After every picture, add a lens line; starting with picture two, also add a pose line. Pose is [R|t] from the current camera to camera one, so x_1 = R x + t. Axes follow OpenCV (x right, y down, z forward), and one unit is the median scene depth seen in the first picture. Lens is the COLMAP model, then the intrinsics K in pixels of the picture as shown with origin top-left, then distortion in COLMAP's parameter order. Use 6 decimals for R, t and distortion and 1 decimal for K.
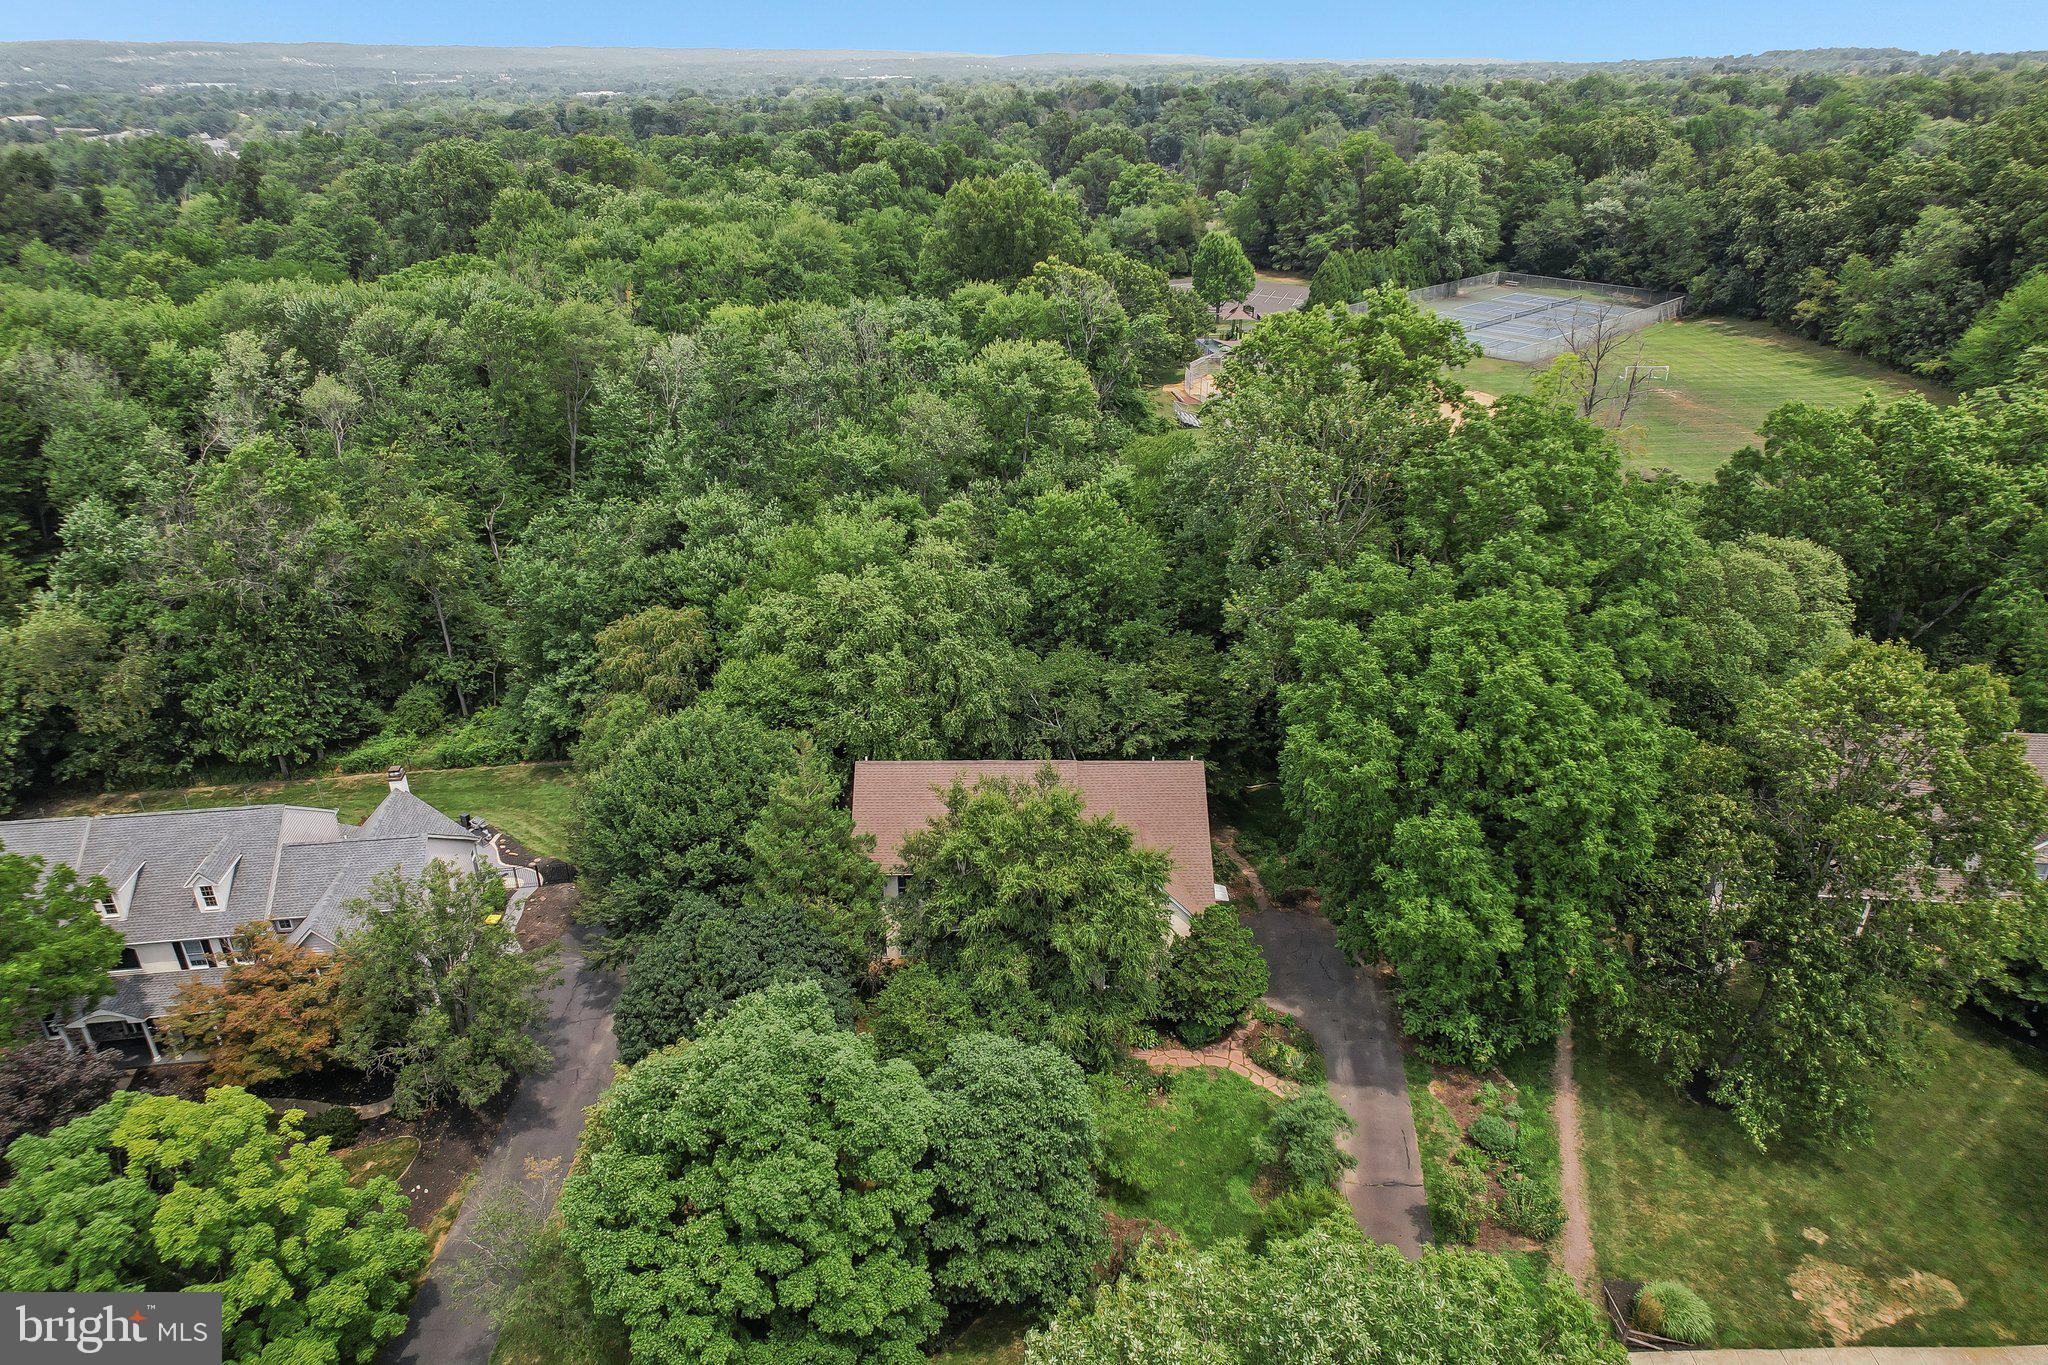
lens RADIAL K [[1313.3, 0, 1024.0], [0, 1313.3, 682.5], [0, 0, 1]] dist [-0.086880, 0.082525]
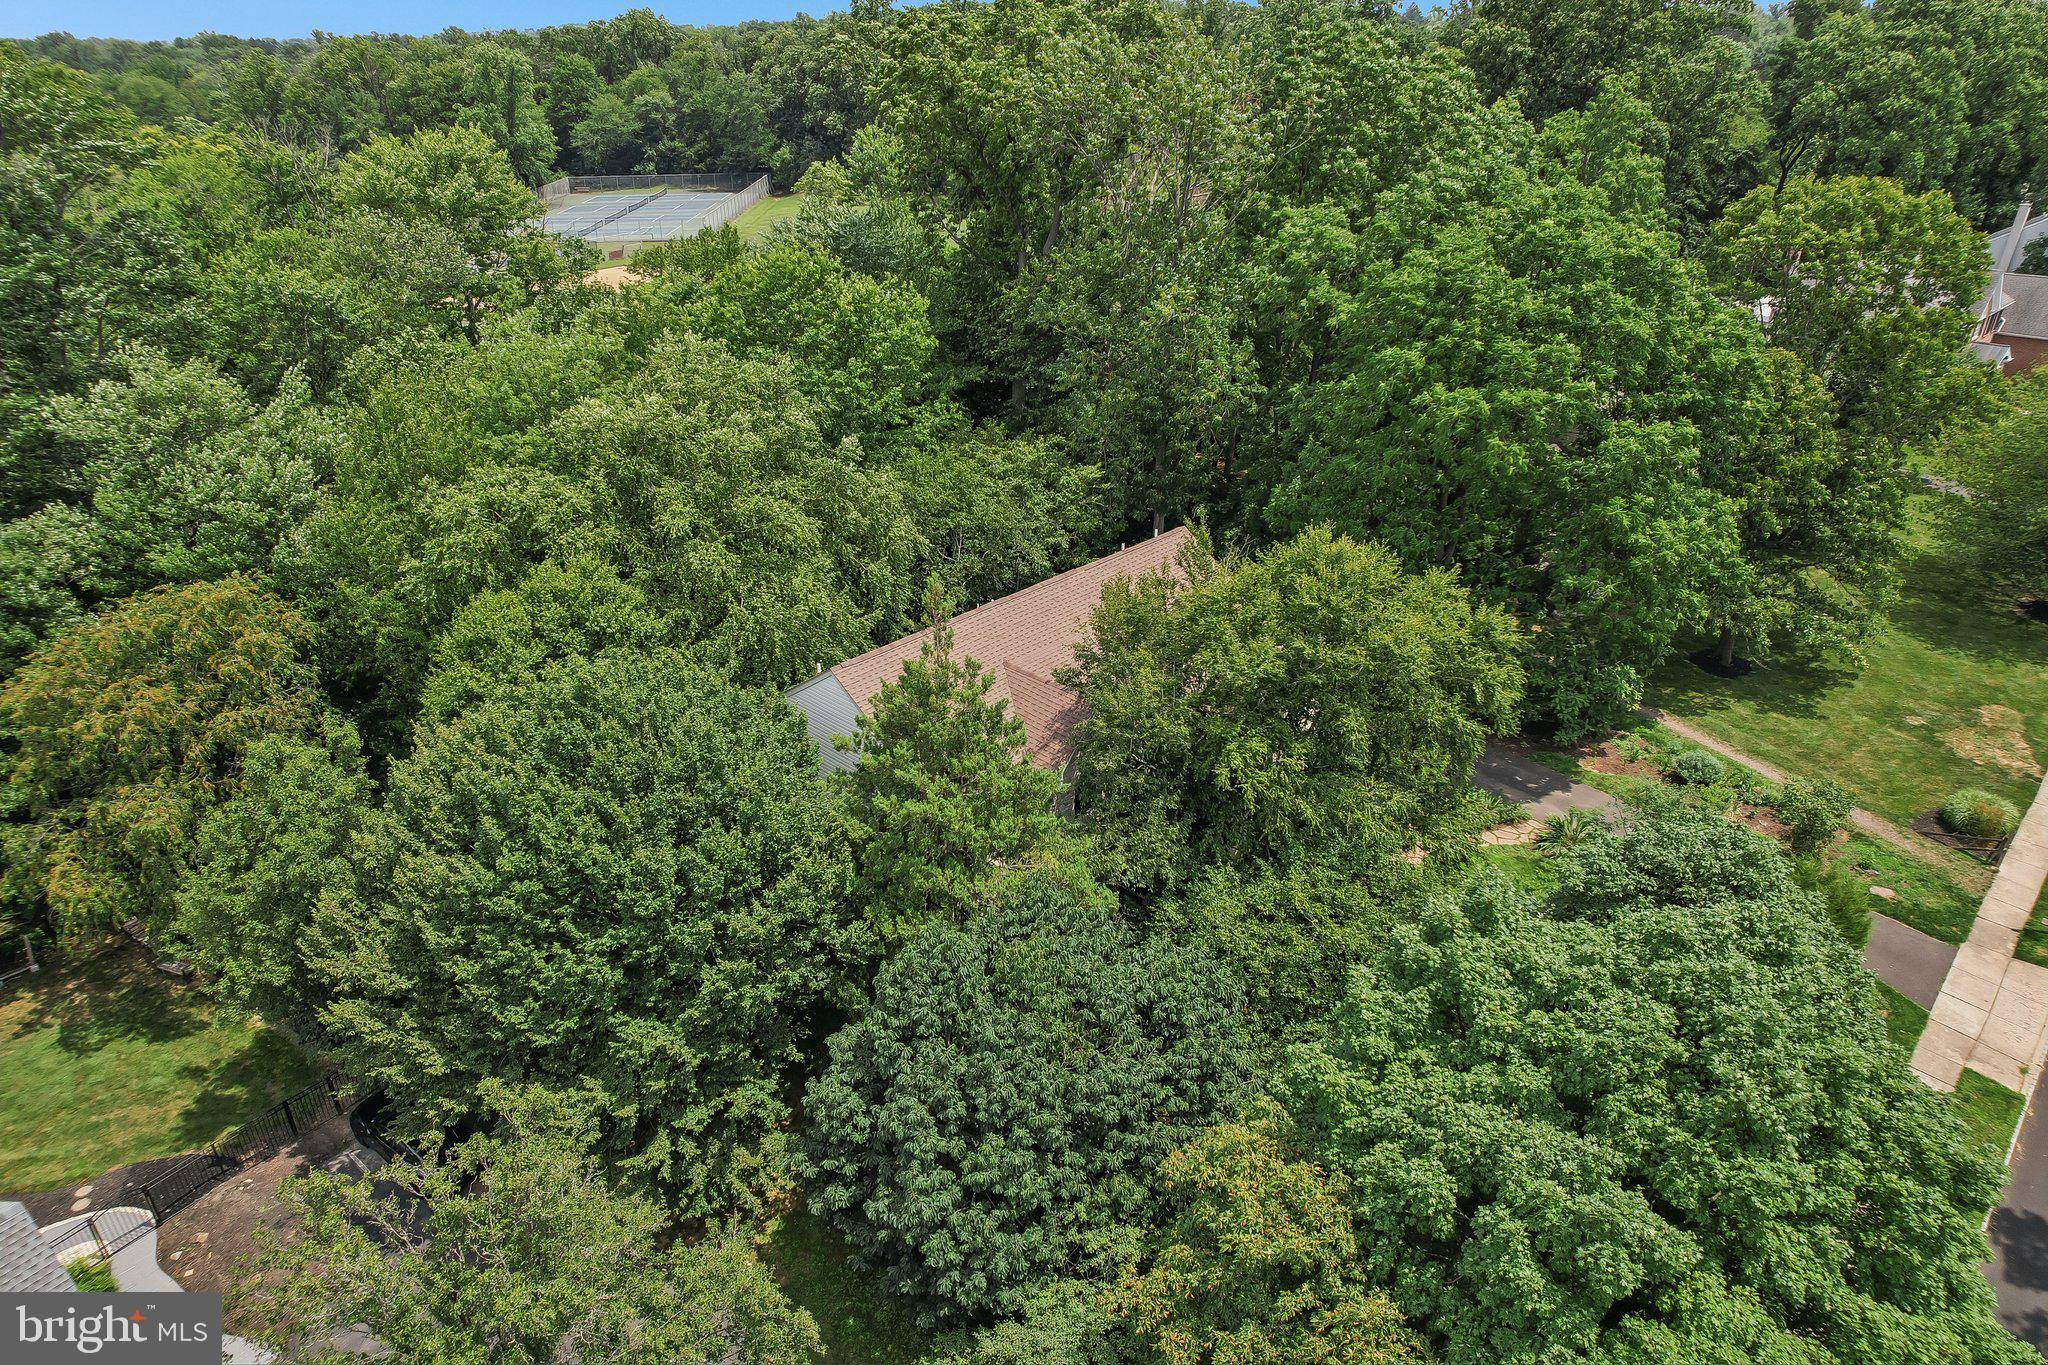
lens RADIAL K [[1313.3, 0, 1024.0], [0, 1313.3, 682.5], [0, 0, 1]] dist [-0.086880, 0.082525]
pose [[0.697427, -0.324551, 0.638954, -0.158219], [0.317152, 0.939293, 0.130930, 0.006393], [-0.642659, 0.111331, 0.758020, 0.180033]]
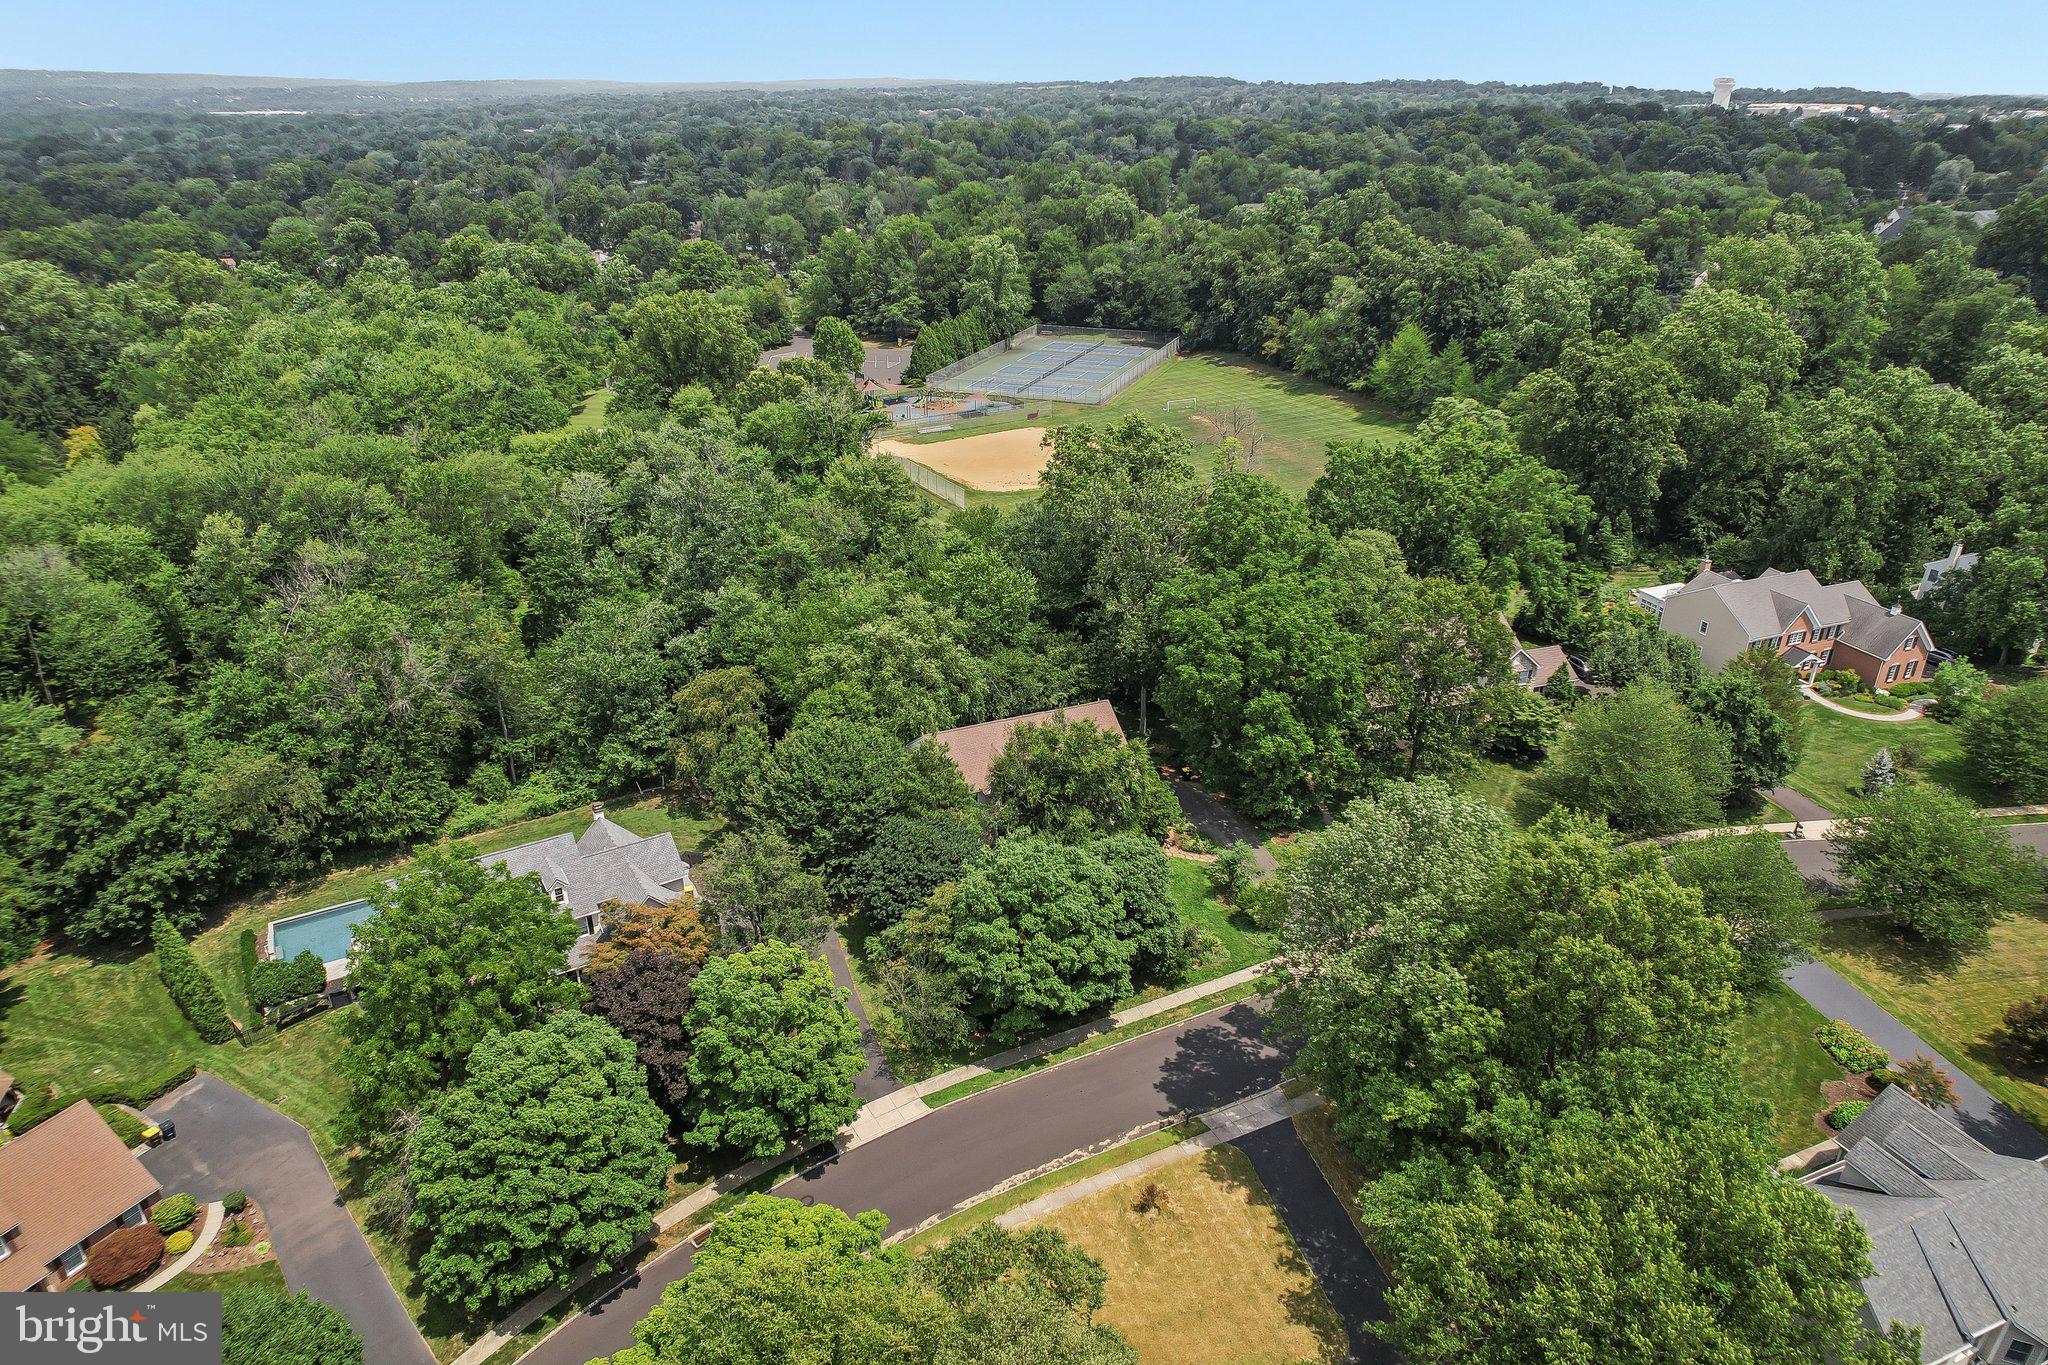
lens RADIAL K [[1313.3, 0, 1024.0], [0, 1313.3, 682.5], [0, 0, 1]] dist [-0.086880, 0.082525]
pose [[0.918322, -0.165787, 0.359444, -0.212639], [0.170838, 0.985136, 0.017913, -0.004697], [-0.357071, 0.044957, 0.932995, -0.211682]]
